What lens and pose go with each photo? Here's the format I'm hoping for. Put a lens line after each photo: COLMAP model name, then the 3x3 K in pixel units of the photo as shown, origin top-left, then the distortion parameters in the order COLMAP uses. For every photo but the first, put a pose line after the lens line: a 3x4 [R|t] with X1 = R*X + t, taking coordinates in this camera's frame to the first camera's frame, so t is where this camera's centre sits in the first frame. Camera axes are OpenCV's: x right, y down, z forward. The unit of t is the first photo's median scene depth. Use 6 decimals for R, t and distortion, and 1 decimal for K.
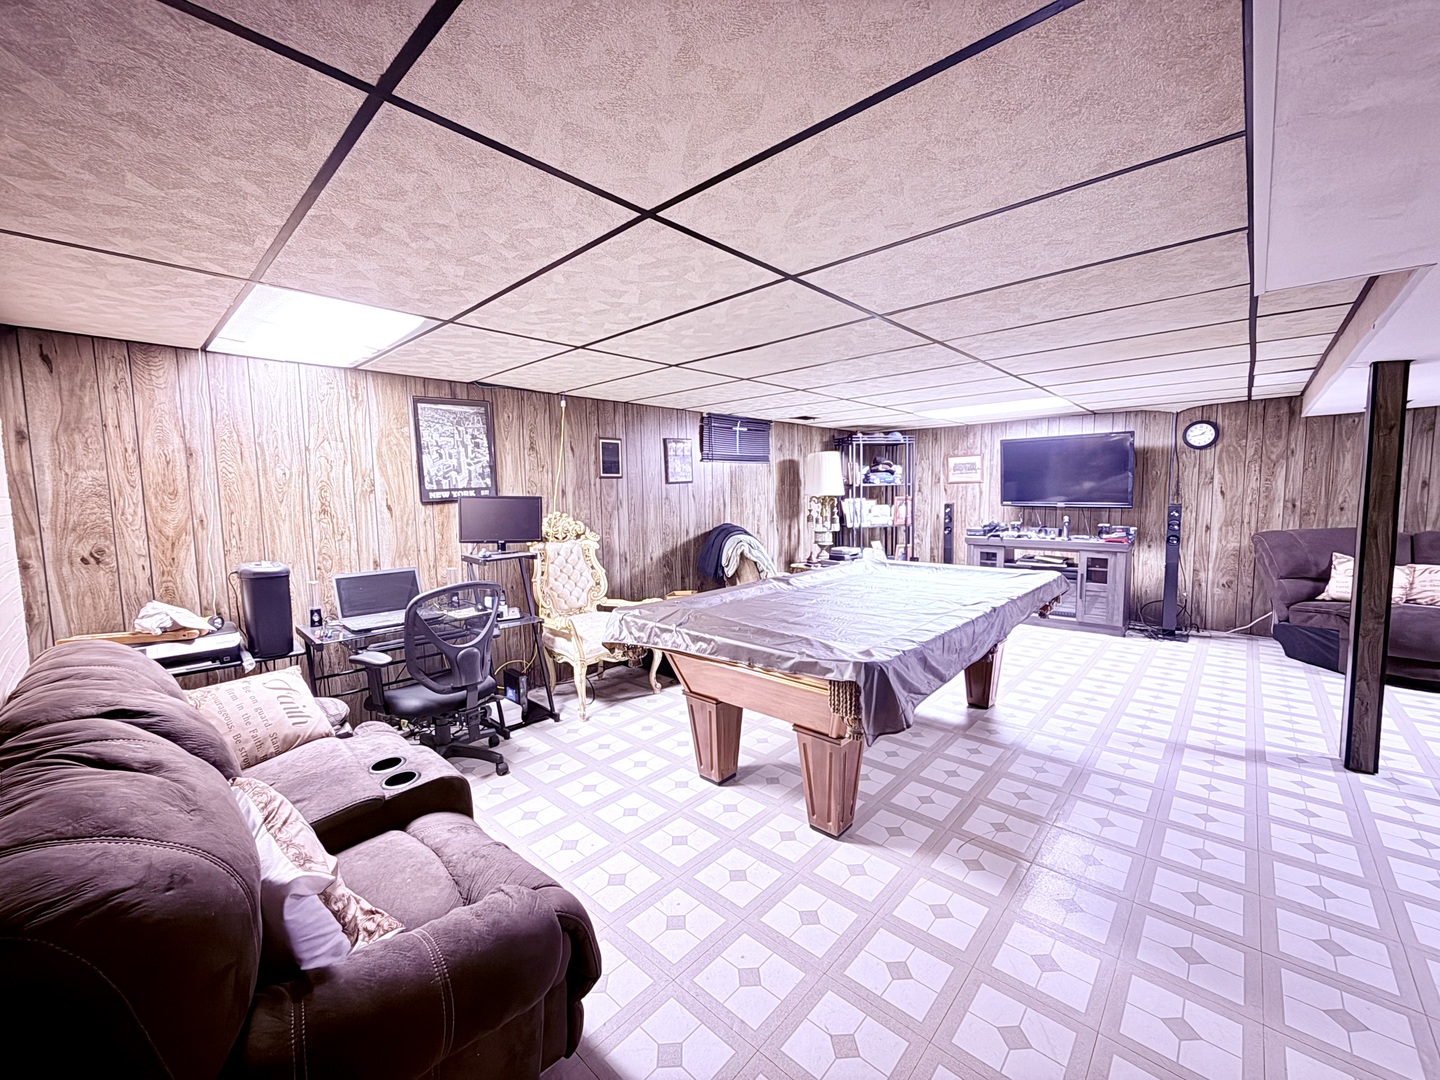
lens RADIAL K [[570.8, 0, 718.3], [0, 570.8, 539.4], [0, 0, 1]] dist [-0.000701, 0.000627]
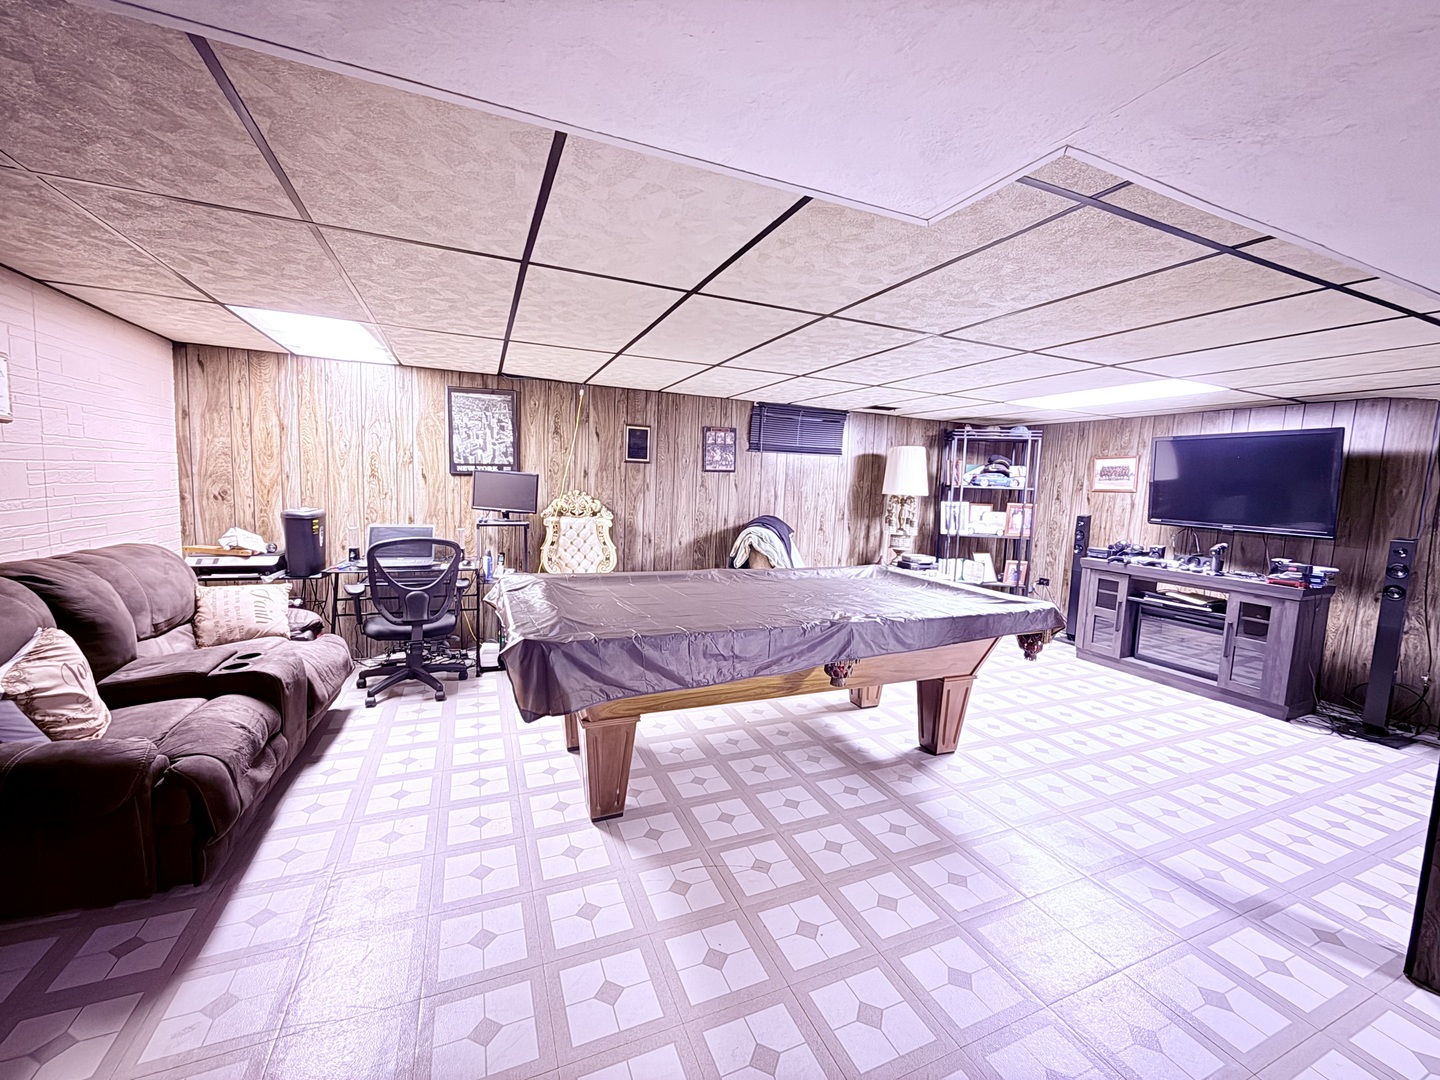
lens RADIAL K [[570.8, 0, 720.2], [0, 570.8, 539.7], [0, 0, 1]] dist [-0.000701, 0.000627]
pose [[0.911261, 0.094824, -0.400763, 0.492476], [-0.091187, 0.995435, 0.028188, -0.010430], [0.401606, 0.010858, 0.915748, 0.108434]]
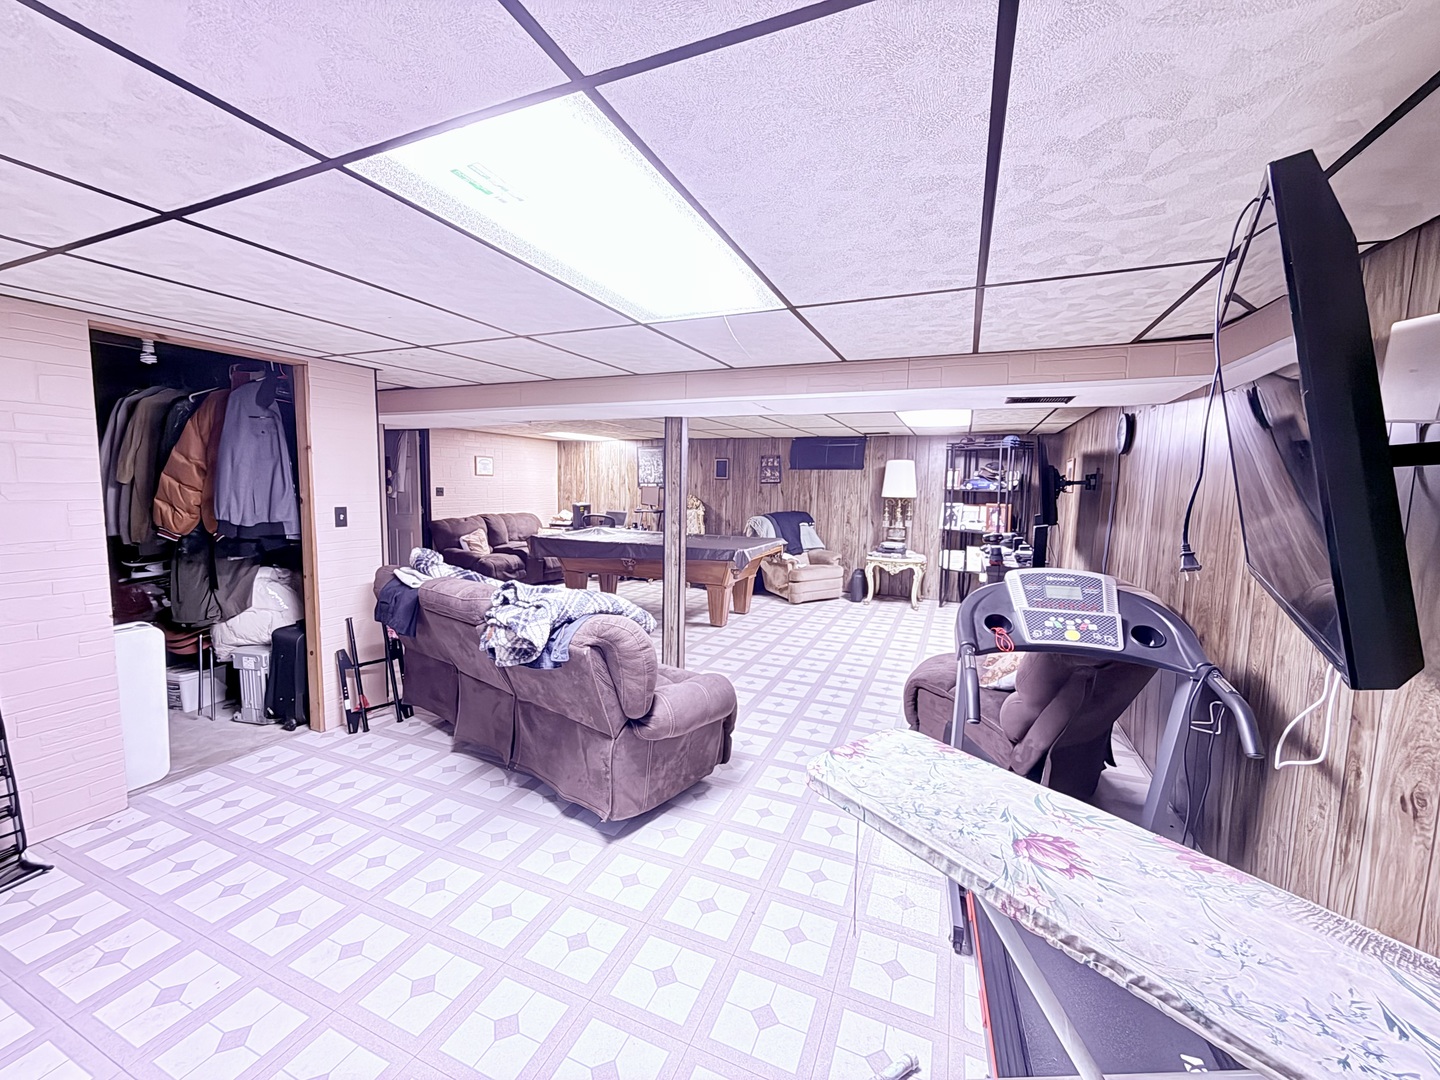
lens RADIAL K [[570.8, 0, 728.9], [0, 570.8, 537.2], [0, 0, 1]] dist [-0.000701, 0.000627]
pose [[0.342624, 0.107963, -0.933249, 1.987983], [-0.108842, 0.991247, 0.074713, -0.077490], [0.933146, 0.075978, 0.351376, 0.471443]]
